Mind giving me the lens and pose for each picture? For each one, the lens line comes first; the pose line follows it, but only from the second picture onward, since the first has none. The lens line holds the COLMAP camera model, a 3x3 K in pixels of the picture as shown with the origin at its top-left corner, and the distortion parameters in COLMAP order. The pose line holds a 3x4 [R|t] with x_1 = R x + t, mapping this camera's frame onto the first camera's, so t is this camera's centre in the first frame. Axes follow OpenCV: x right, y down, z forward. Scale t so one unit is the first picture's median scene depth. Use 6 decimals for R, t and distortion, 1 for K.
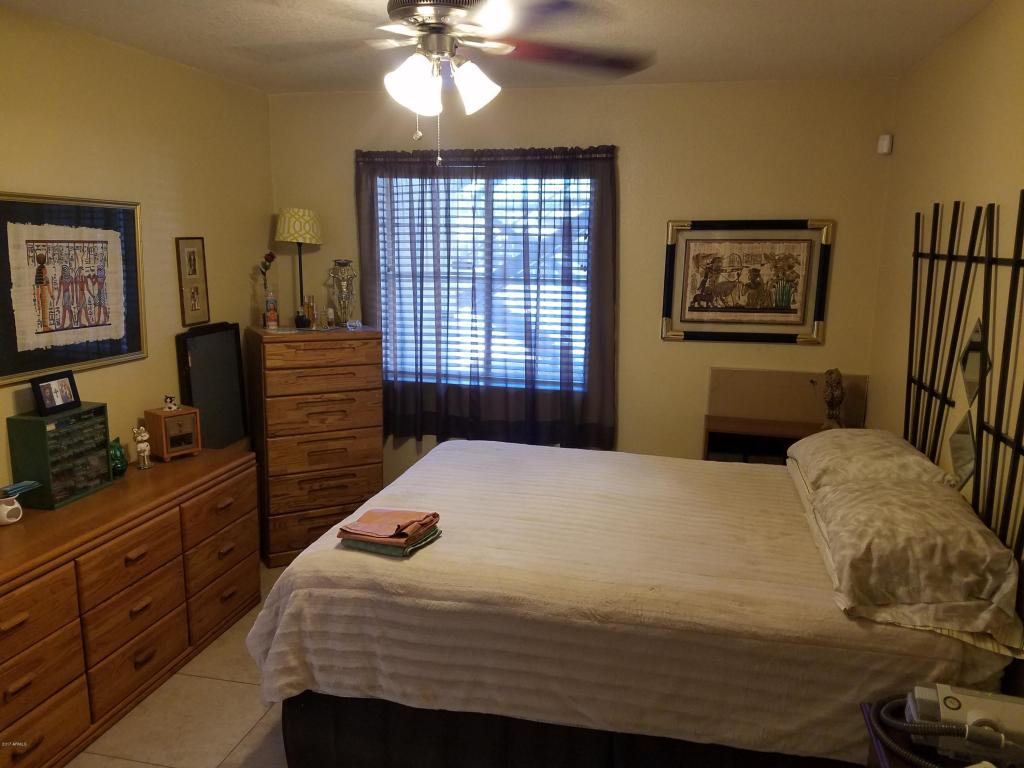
lens RADIAL K [[780.3, 0, 511.0], [0, 780.3, 406.5], [0, 0, 1]] dist [0.145362, -0.230167]
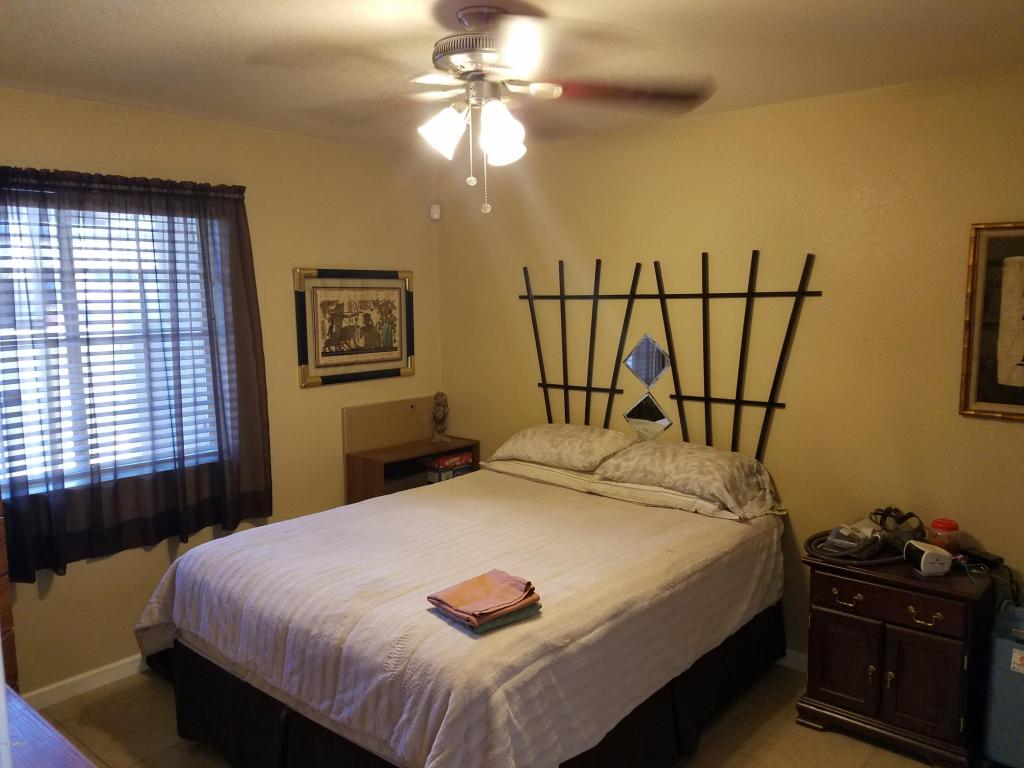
lens RADIAL K [[780.3, 0, 511.0], [0, 780.3, 406.5], [0, 0, 1]] dist [0.145362, -0.230167]
pose [[0.463998, -0.142875, 0.874238, -0.567626], [0.196633, 0.978898, 0.055617, -0.067762], [-0.863737, 0.146098, 0.482301, 0.314706]]
